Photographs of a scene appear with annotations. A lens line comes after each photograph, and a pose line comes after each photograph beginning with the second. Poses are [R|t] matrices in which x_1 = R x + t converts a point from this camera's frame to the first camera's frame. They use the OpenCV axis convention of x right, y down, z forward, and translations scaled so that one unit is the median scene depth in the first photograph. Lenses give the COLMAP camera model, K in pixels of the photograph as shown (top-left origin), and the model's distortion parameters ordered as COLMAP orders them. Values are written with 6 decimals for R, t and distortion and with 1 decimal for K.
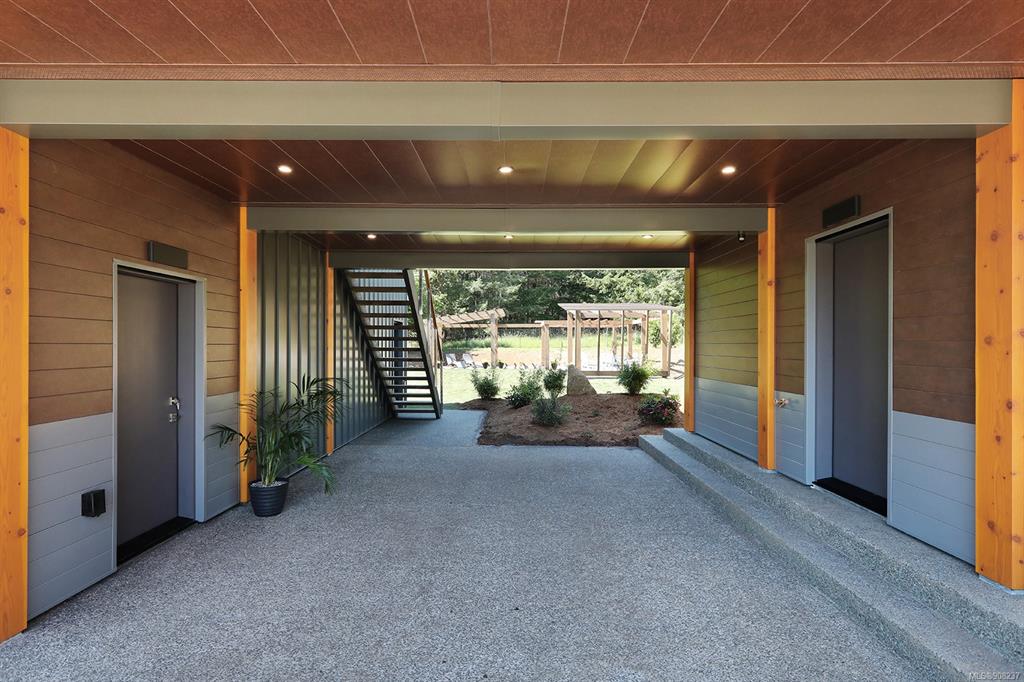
lens RADIAL K [[530.0, 0, 513.1], [0, 530.0, 343.2], [0, 0, 1]] dist [0.005388, -0.004297]
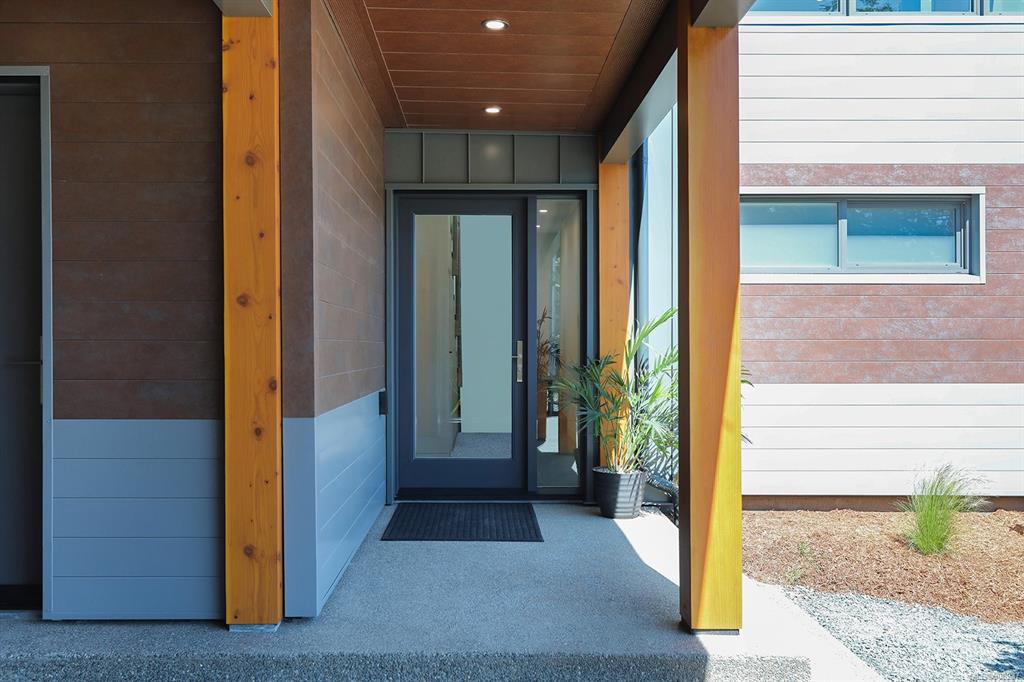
lens RADIAL K [[973.3, 0, 513.1], [0, 973.3, 342.9], [0, 0, 1]] dist [0.019997, 0.000000]
pose [[-0.036391, 0.003039, 0.999333, -0.451789], [-0.002623, 0.999992, -0.003137, 0.055766], [-0.999334, -0.002735, -0.036383, 0.663252]]
